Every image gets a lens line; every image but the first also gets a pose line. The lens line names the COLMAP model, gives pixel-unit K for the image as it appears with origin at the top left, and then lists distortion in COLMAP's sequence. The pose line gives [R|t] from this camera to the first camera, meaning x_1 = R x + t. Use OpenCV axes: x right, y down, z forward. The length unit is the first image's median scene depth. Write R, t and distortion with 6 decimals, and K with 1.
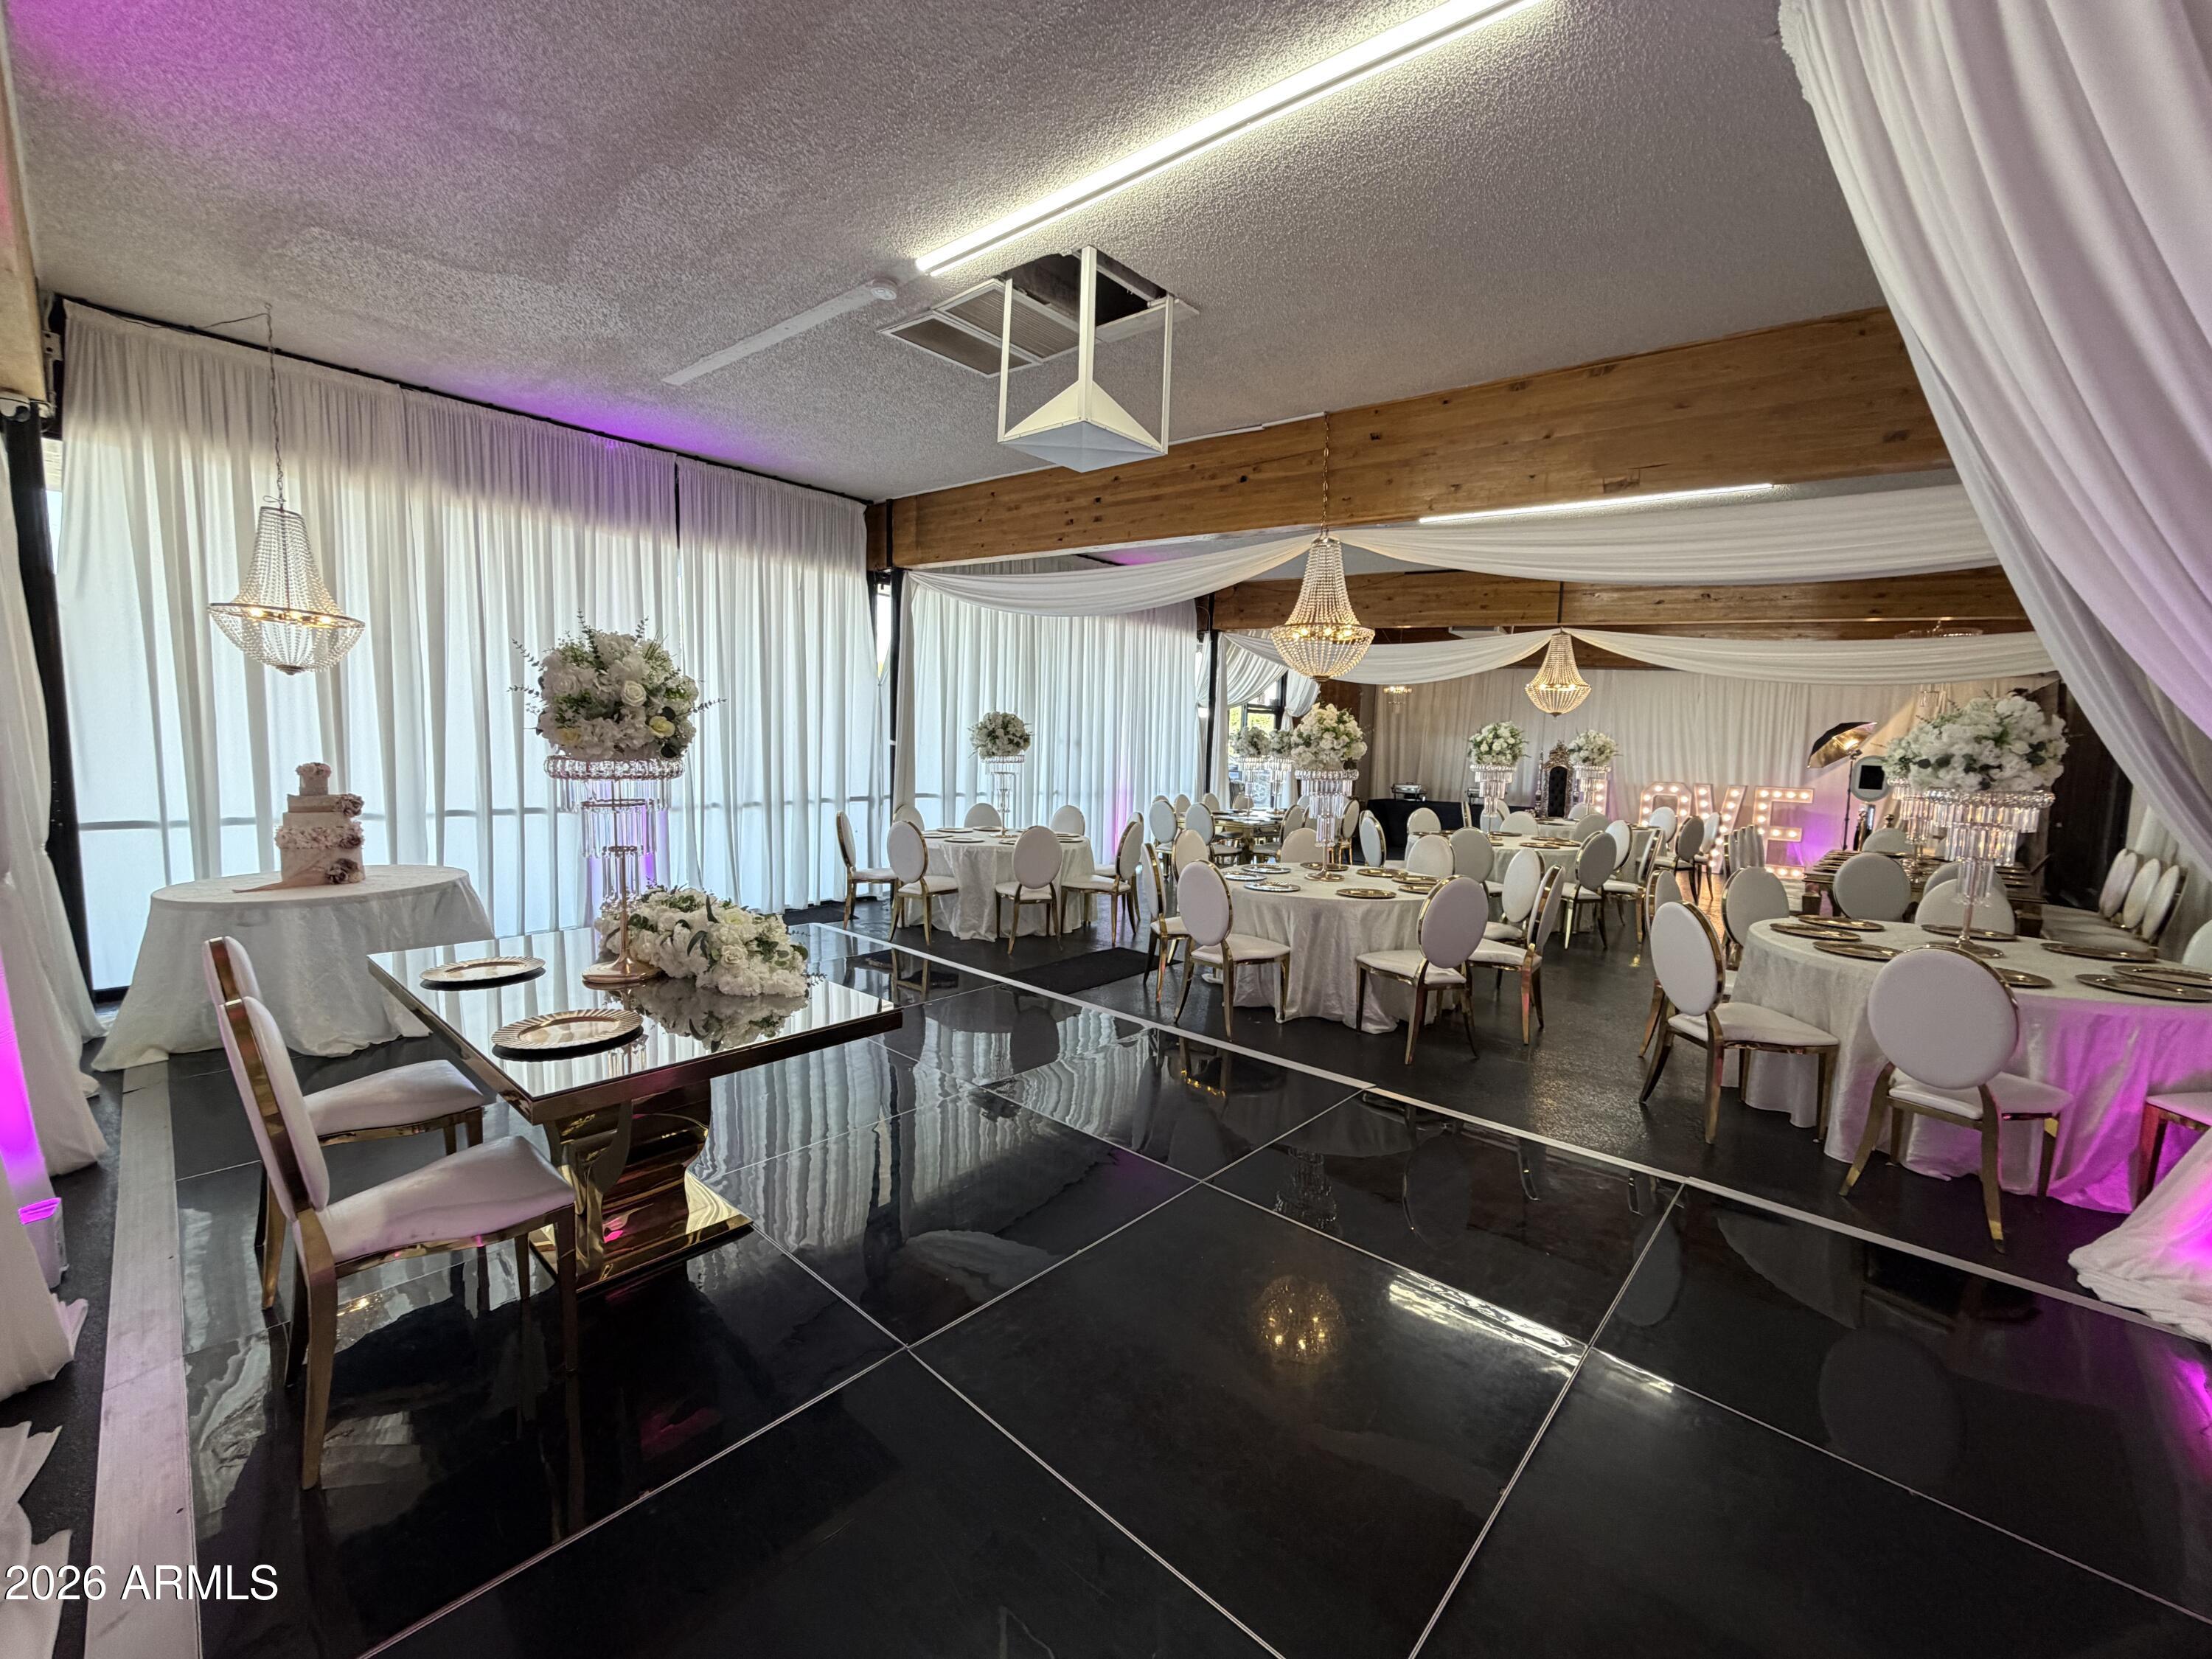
lens RADIAL K [[883.7, 0, 1096.5], [0, 883.7, 825.8], [0, 0, 1]] dist [0.000245, -0.000122]
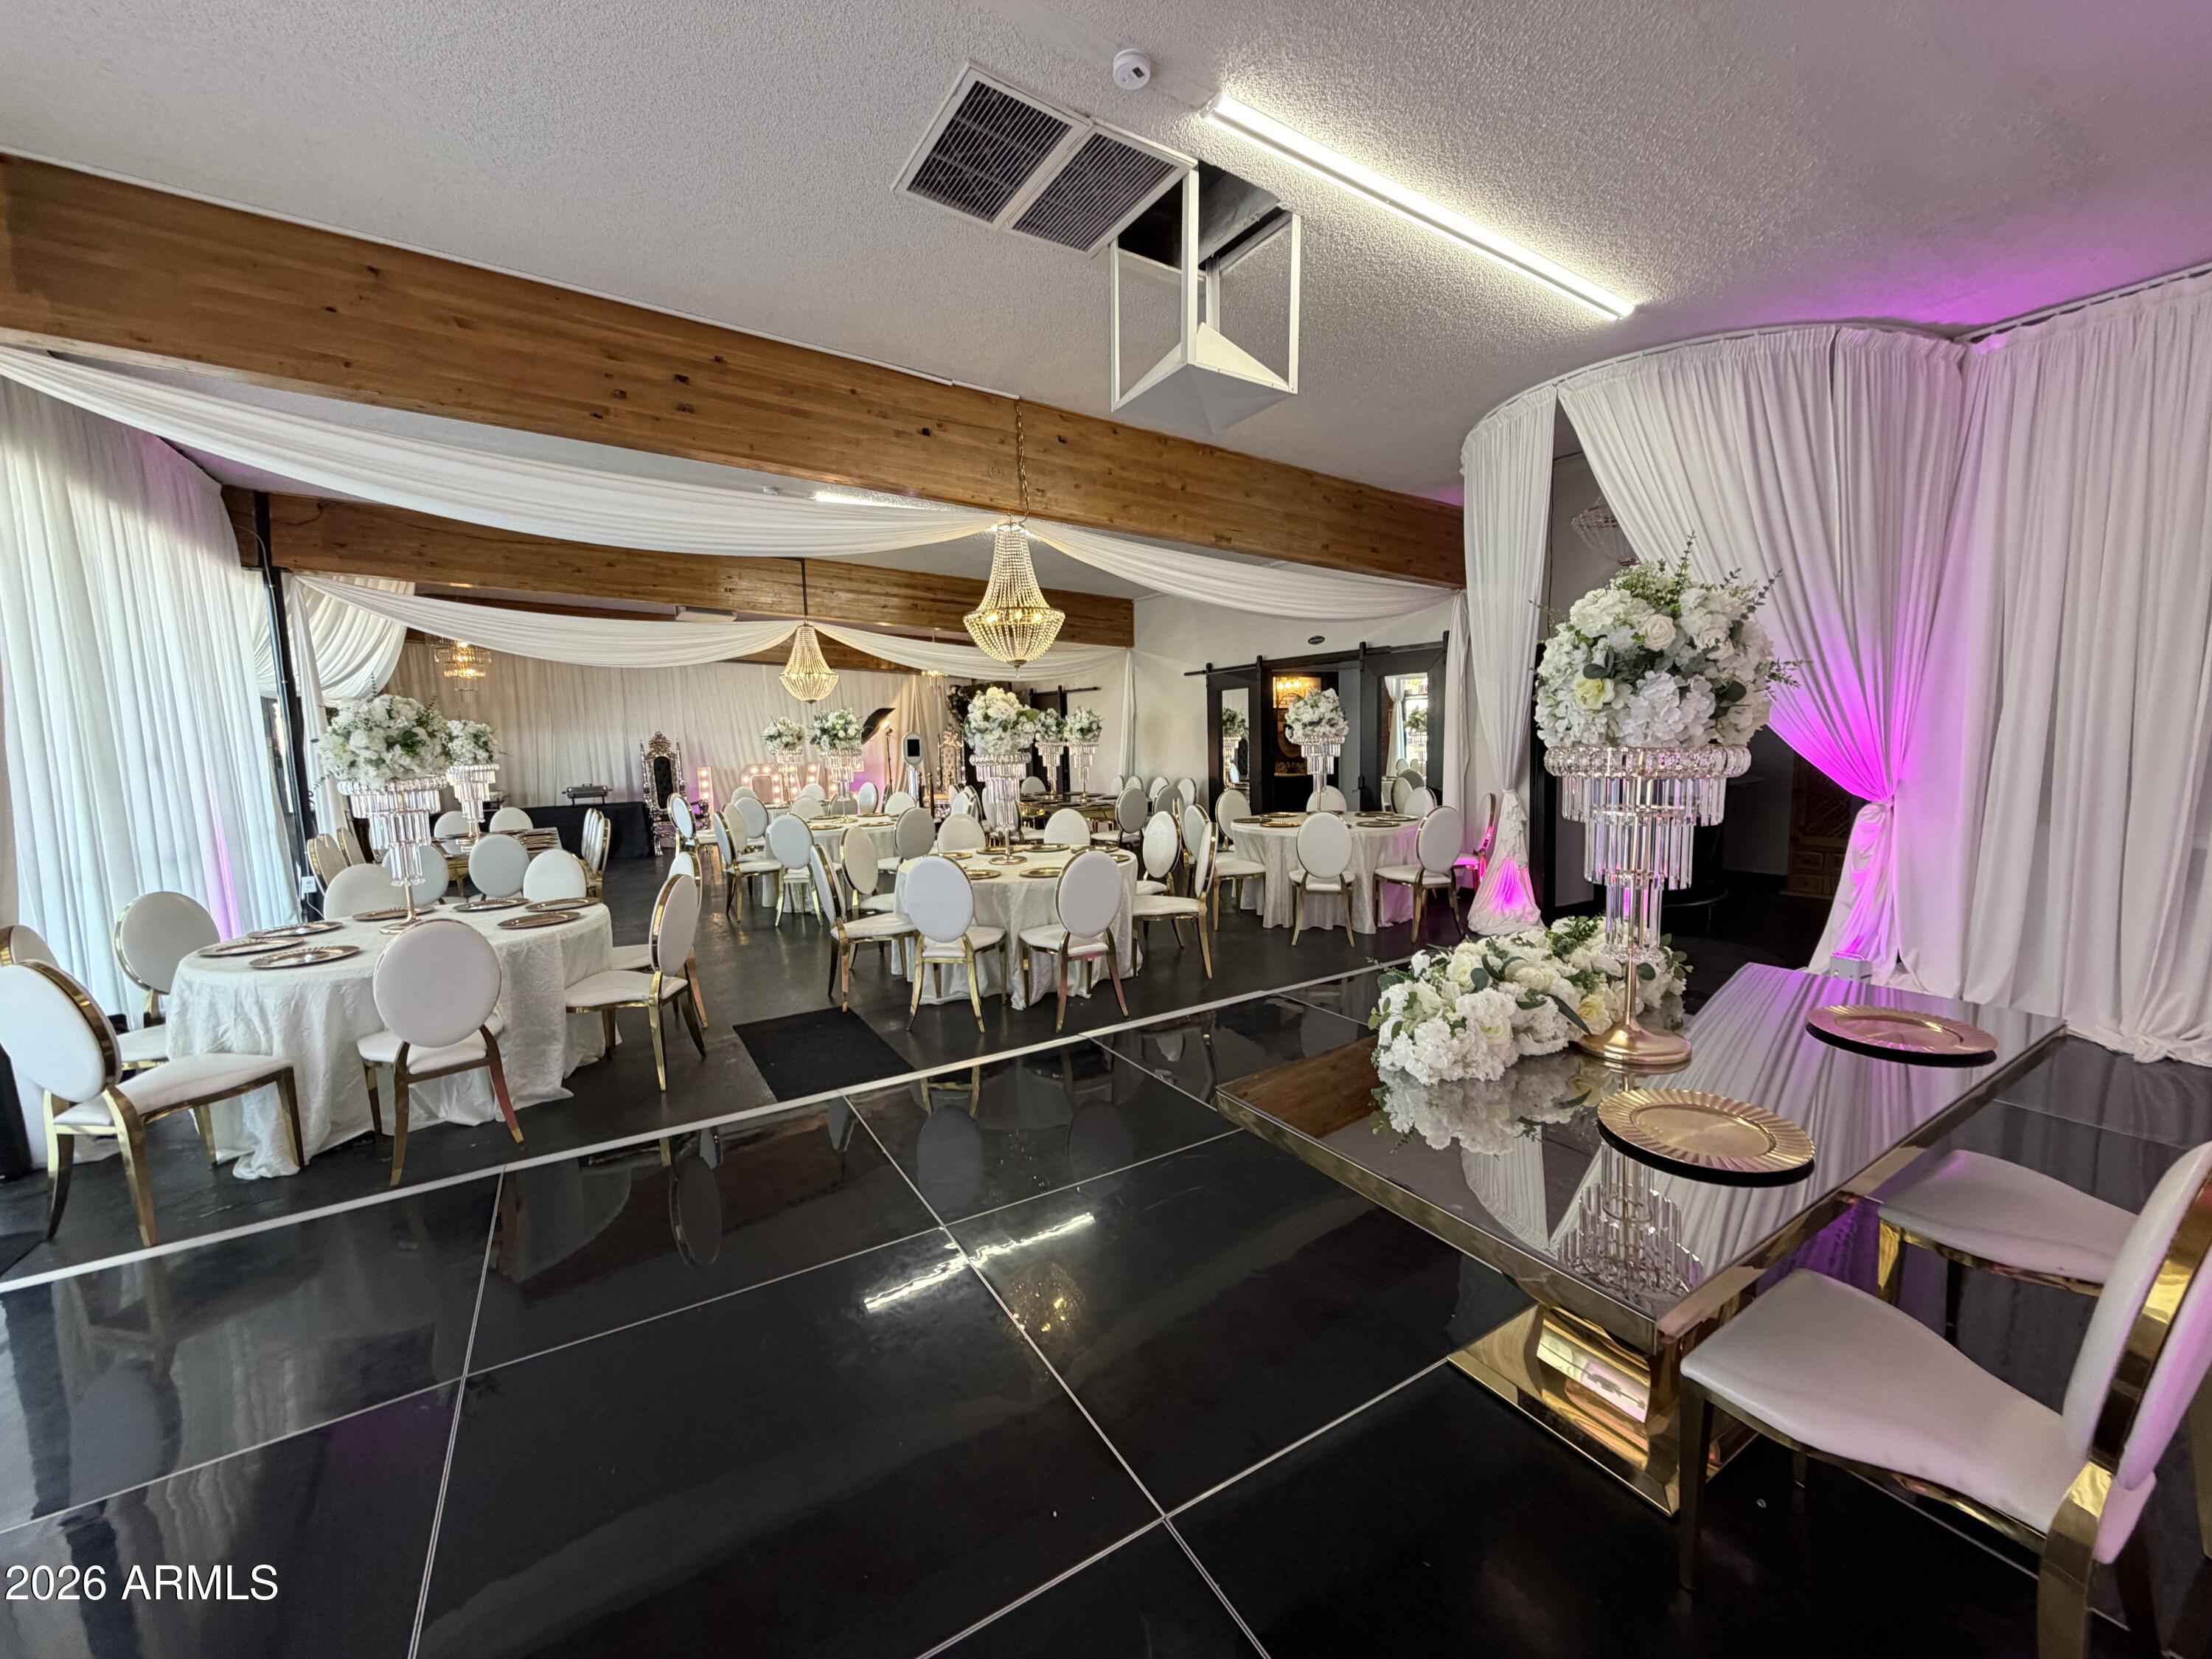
lens RADIAL K [[883.7, 0, 1096.5], [0, 883.7, 825.8], [0, 0, 1]] dist [0.000245, -0.000122]
pose [[0.299805, -0.130578, 0.945022, -0.584213], [0.121116, 0.987783, 0.098063, -0.061991], [-0.946281, 0.085057, 0.311957, 0.524776]]
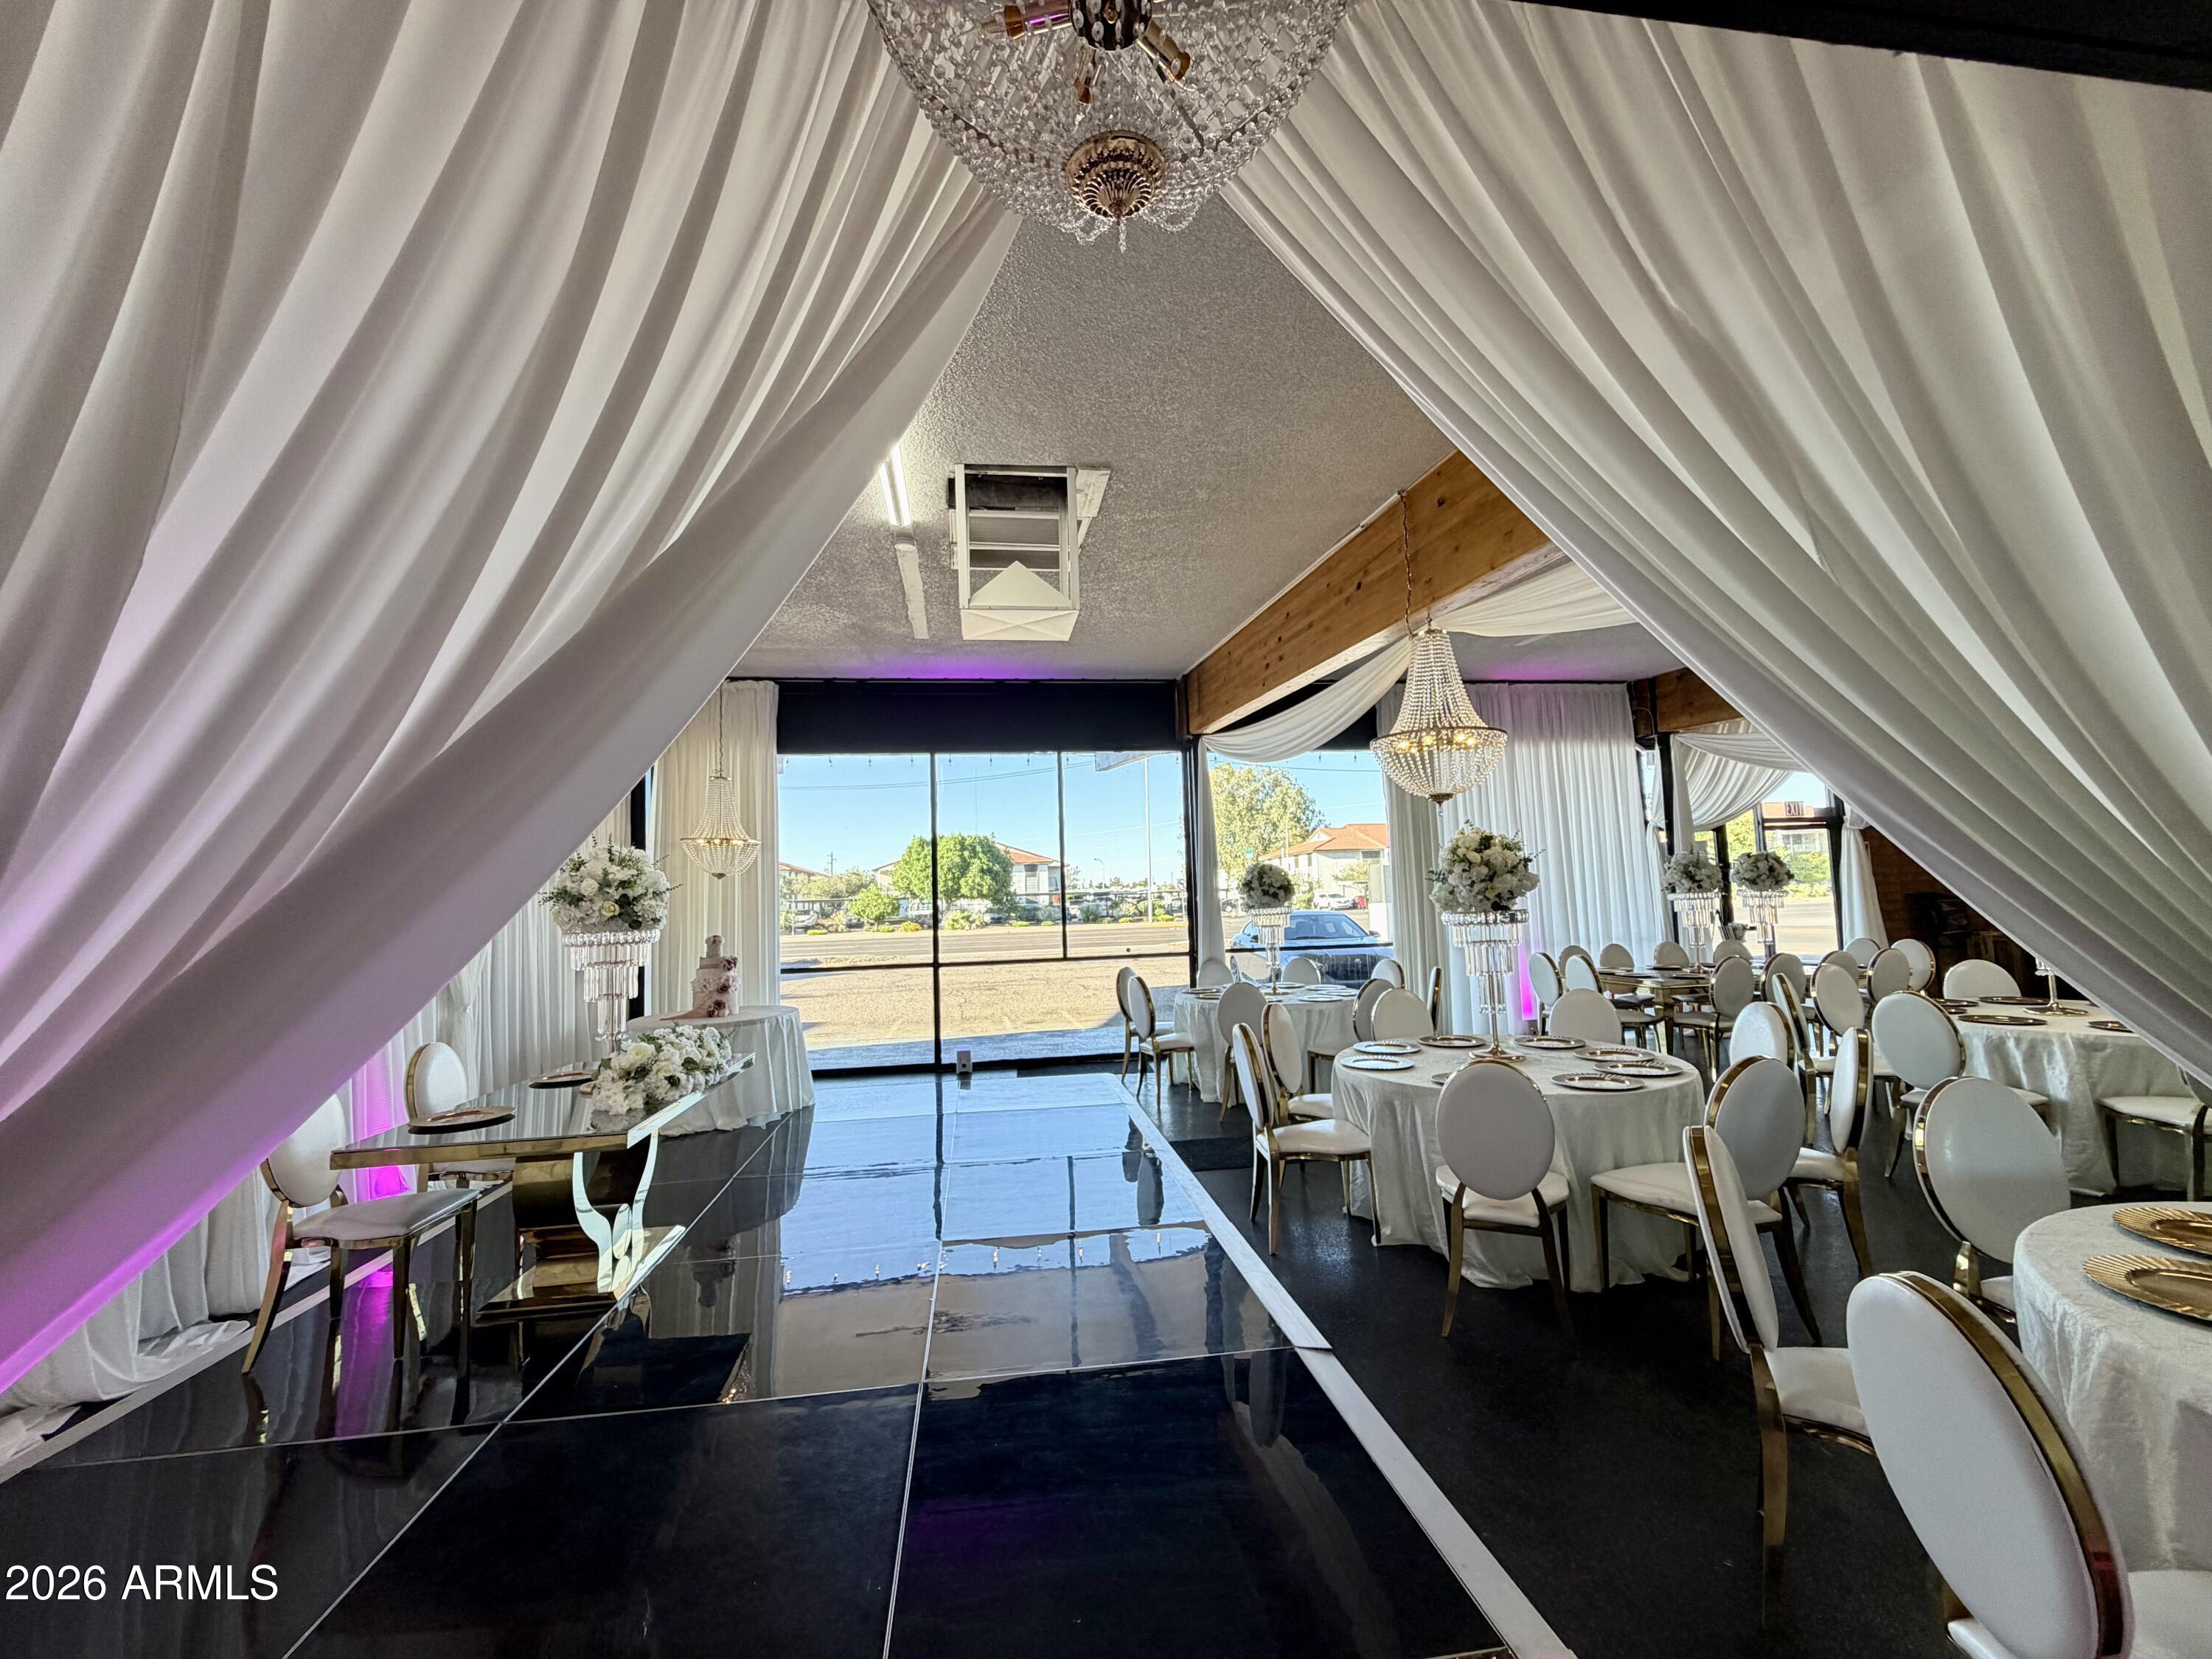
lens RADIAL K [[883.7, 0, 1096.5], [0, 883.7, 825.8], [0, 0, 1]] dist [0.000245, -0.000122]
pose [[0.770497, -0.101561, -0.629301, 0.434633], [-0.008557, 0.985489, -0.169522, -0.003489], [0.637386, 0.136001, 0.758447, 0.171331]]
